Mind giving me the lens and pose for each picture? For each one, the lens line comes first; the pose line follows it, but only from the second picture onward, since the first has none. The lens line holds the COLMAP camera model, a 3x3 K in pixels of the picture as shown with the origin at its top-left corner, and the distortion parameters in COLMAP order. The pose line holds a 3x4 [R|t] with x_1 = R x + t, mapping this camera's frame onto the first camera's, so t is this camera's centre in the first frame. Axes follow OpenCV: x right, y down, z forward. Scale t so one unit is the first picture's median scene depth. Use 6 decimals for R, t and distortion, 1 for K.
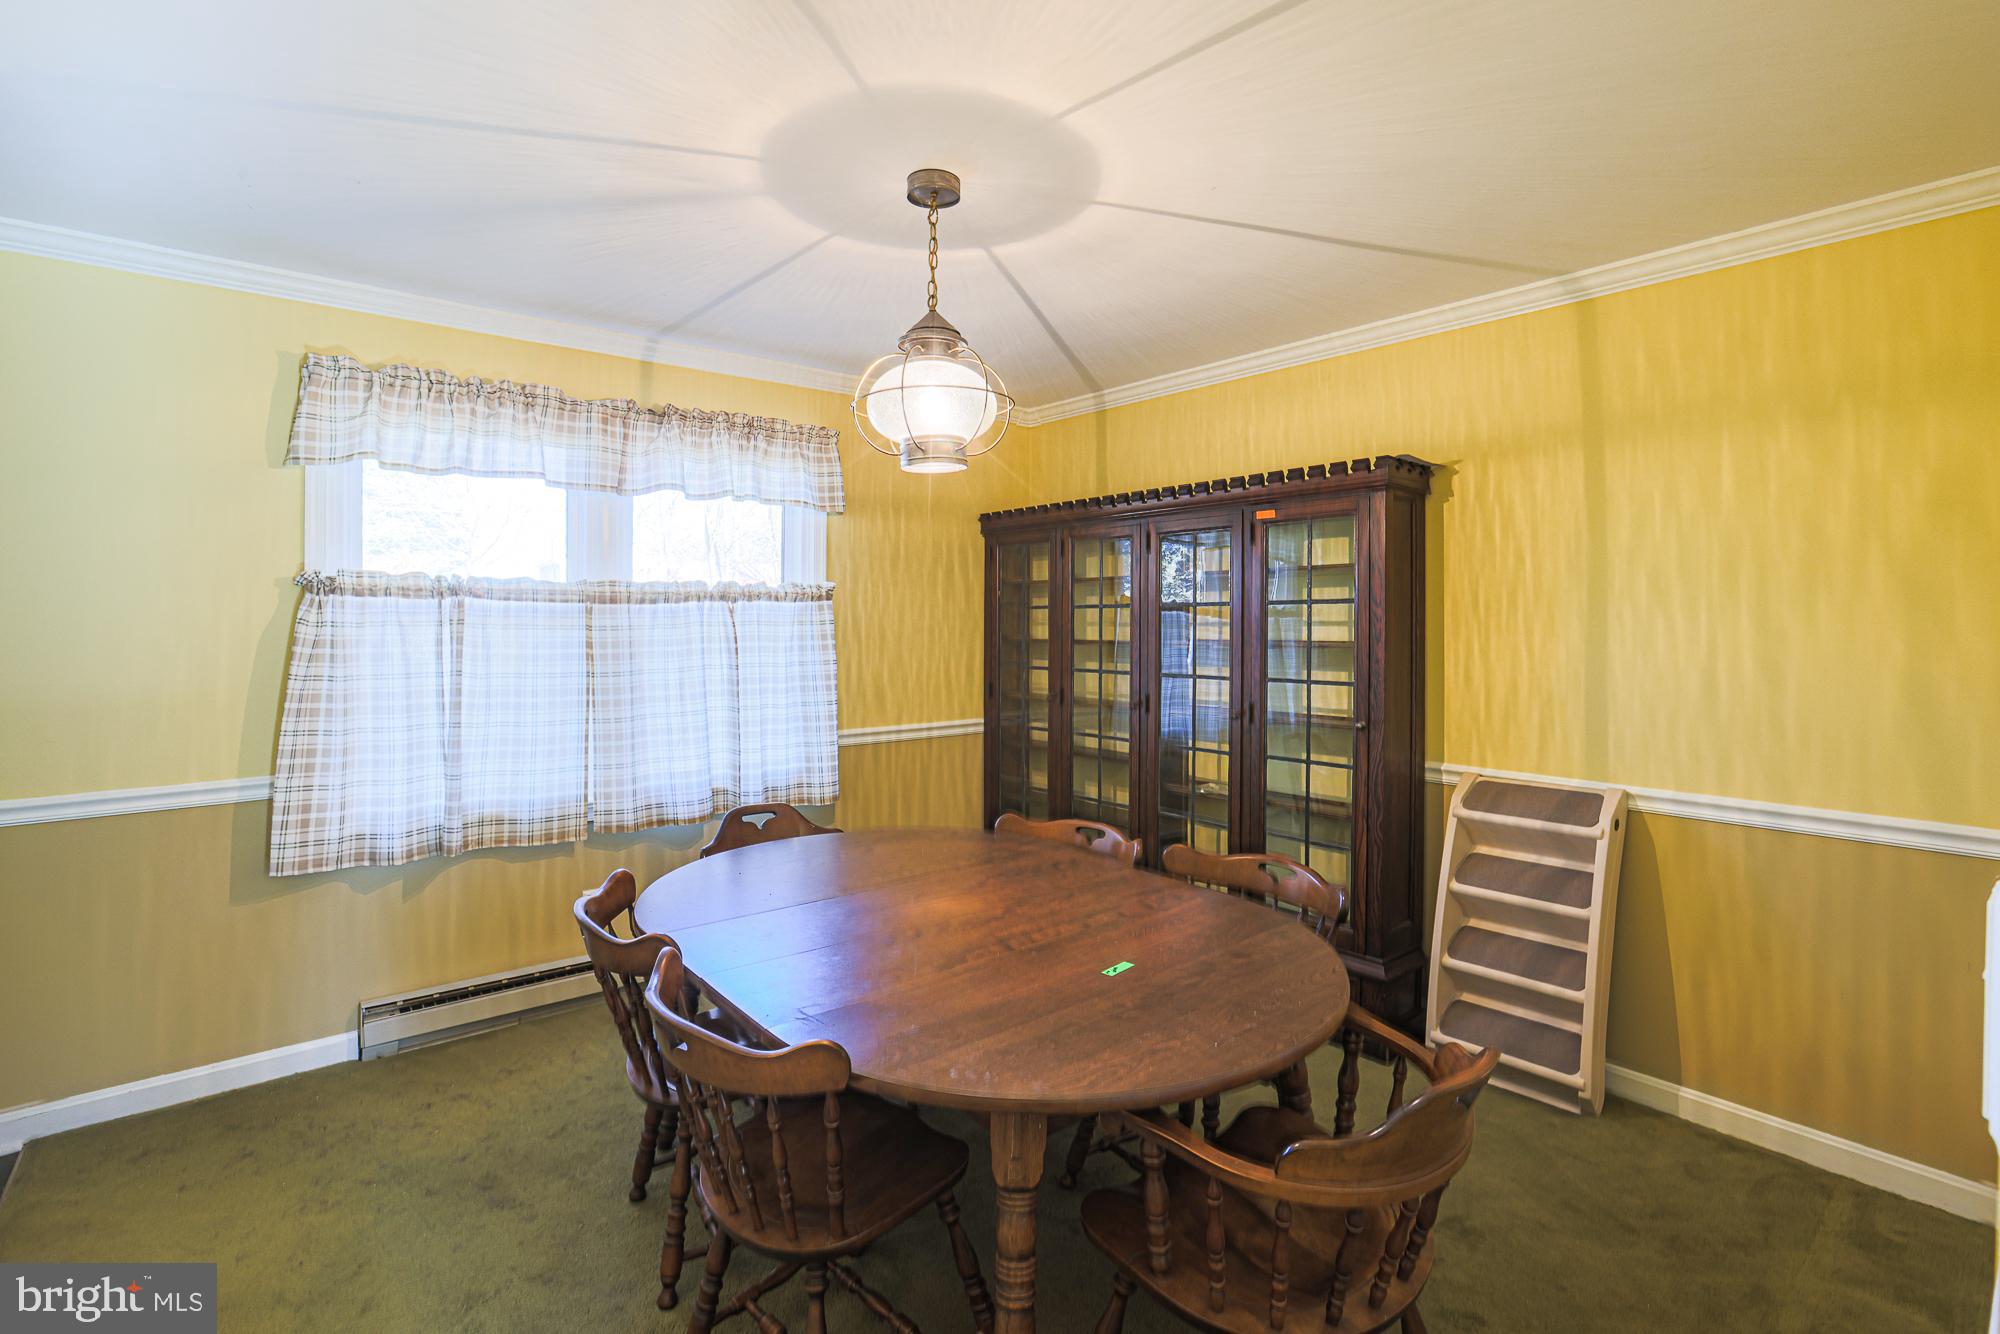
lens RADIAL K [[938.7, 0, 1017.9], [0, 938.7, 622.3], [0, 0, 1]] dist [-0.046830, 0.019671]
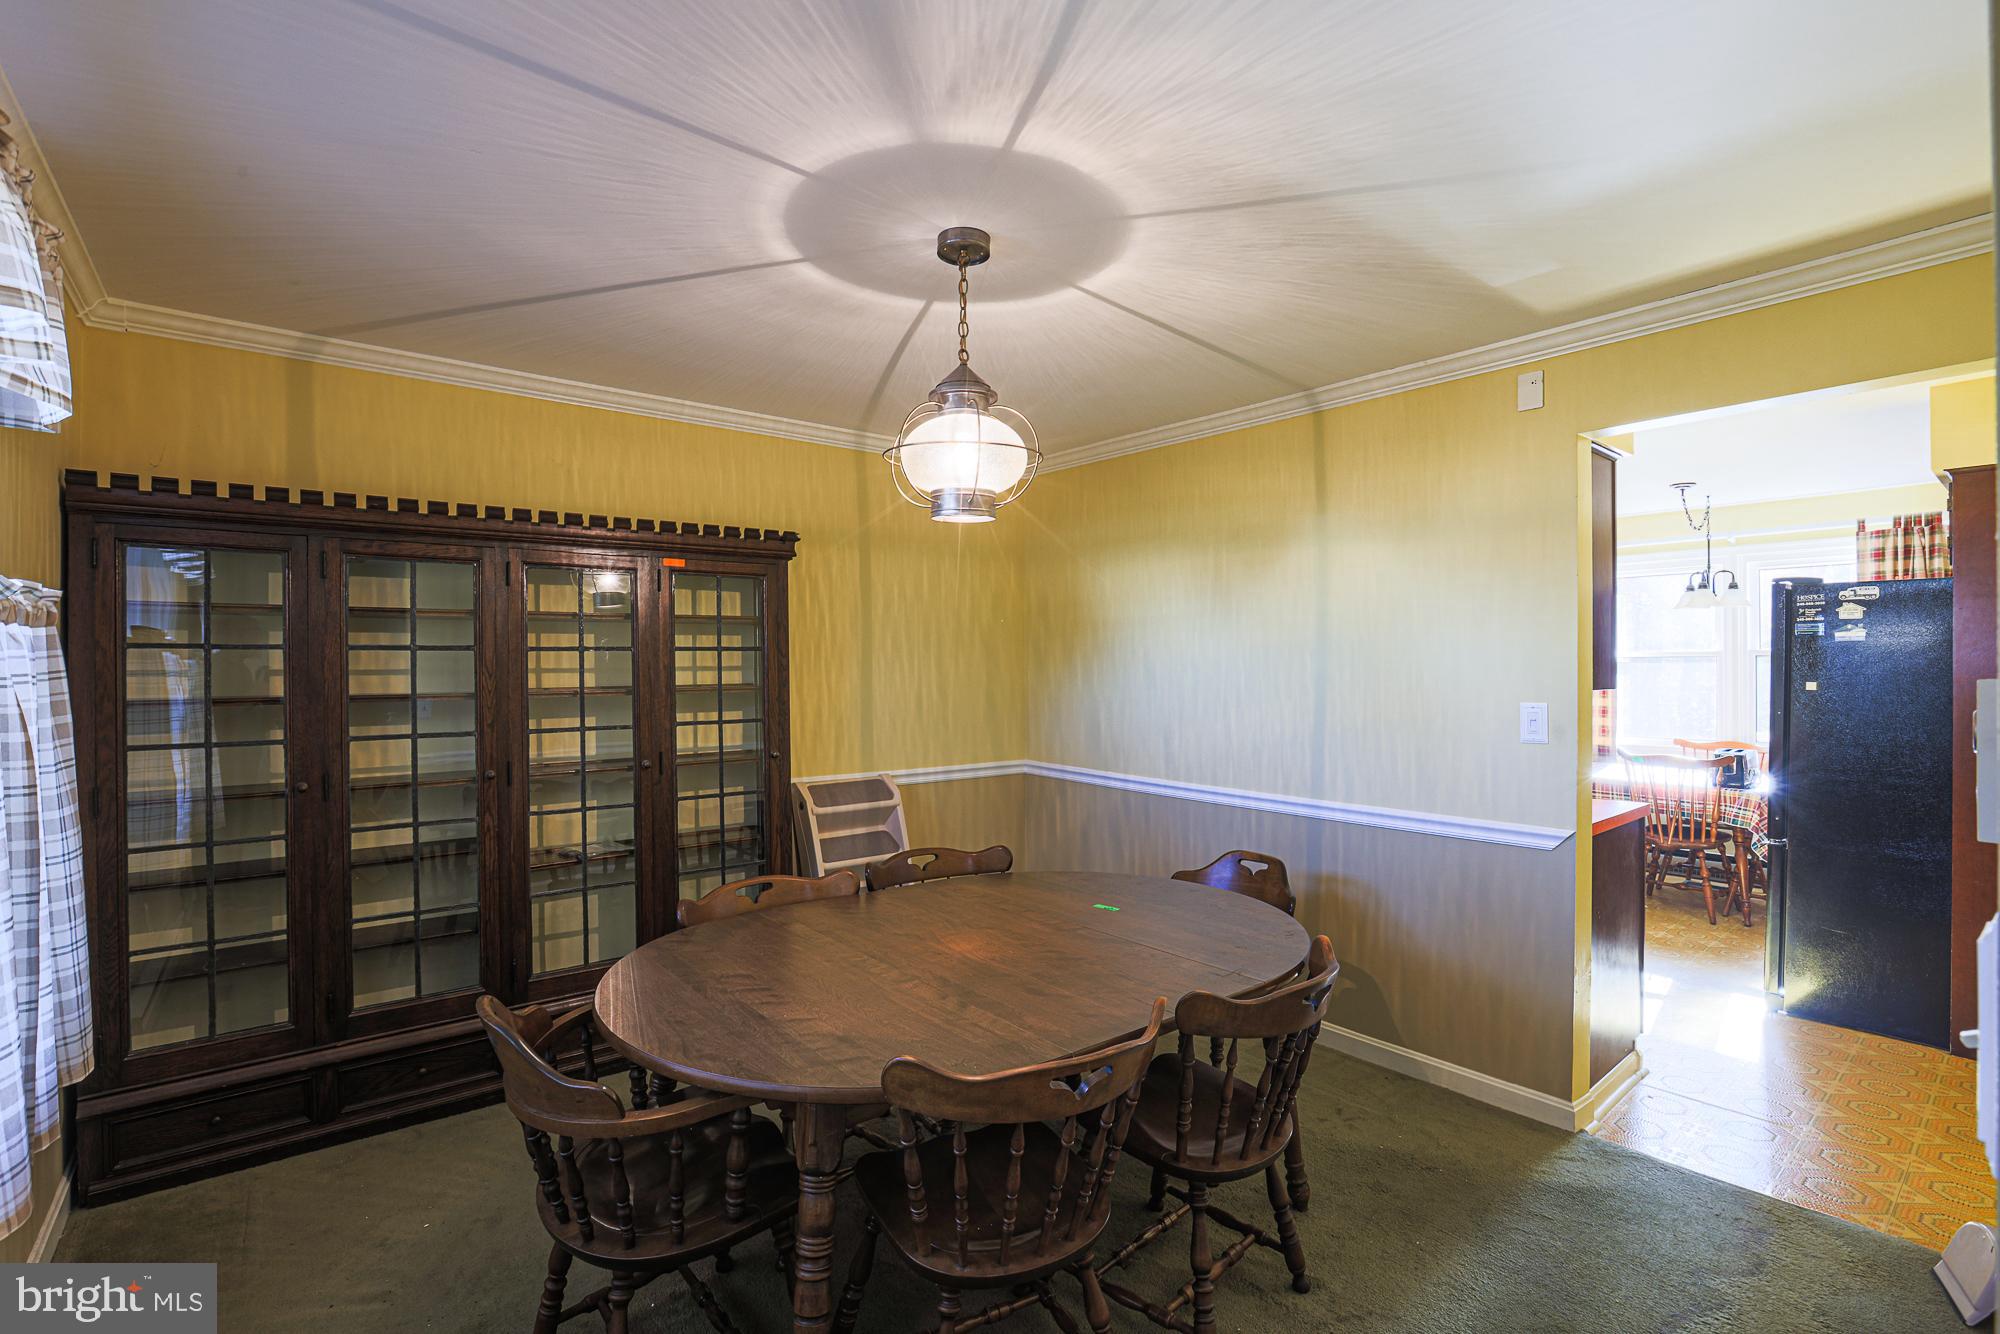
lens RADIAL K [[916.6, 0, 984.9], [0, 916.6, 658.2], [0, 0, 1]] dist [-0.045069, 0.016276]
pose [[0.042790, 0.002403, 0.999081, -0.723213], [0.002717, 0.999993, -0.002521, -0.007465], [-0.999080, 0.002823, 0.042783, 0.625794]]
